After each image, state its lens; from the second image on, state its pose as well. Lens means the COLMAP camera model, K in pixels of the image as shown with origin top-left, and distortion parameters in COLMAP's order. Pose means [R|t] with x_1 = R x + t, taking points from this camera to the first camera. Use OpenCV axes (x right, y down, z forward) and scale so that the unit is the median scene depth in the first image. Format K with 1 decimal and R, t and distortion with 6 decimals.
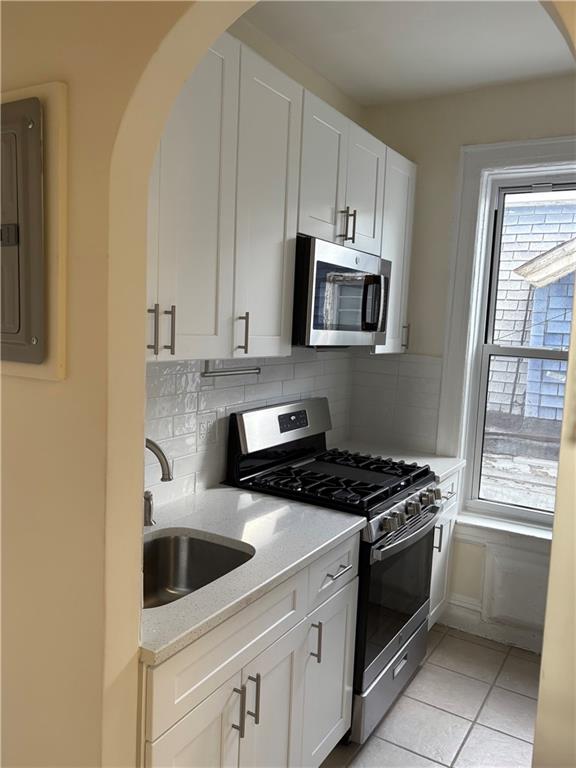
lens RADIAL K [[565.5, 0, 288.0], [0, 565.5, 384.0], [0, 0, 1]] dist [0.045030, -0.042726]
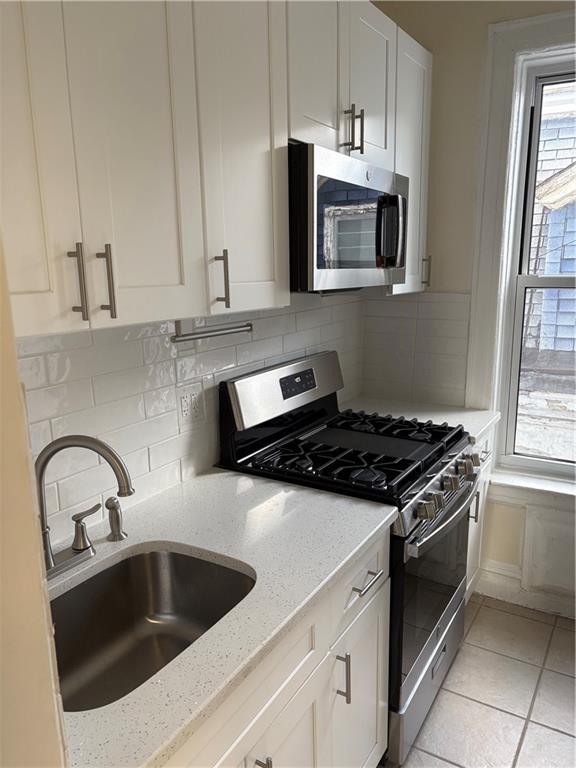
lens RADIAL K [[565.5, 0, 288.0], [0, 565.5, 384.0], [0, 0, 1]] dist [0.045030, -0.042726]
pose [[0.998258, -0.057908, -0.011263, 0.004105], [0.058735, 0.993451, 0.098012, -0.016599], [0.005514, -0.098502, 0.995122, 0.188309]]
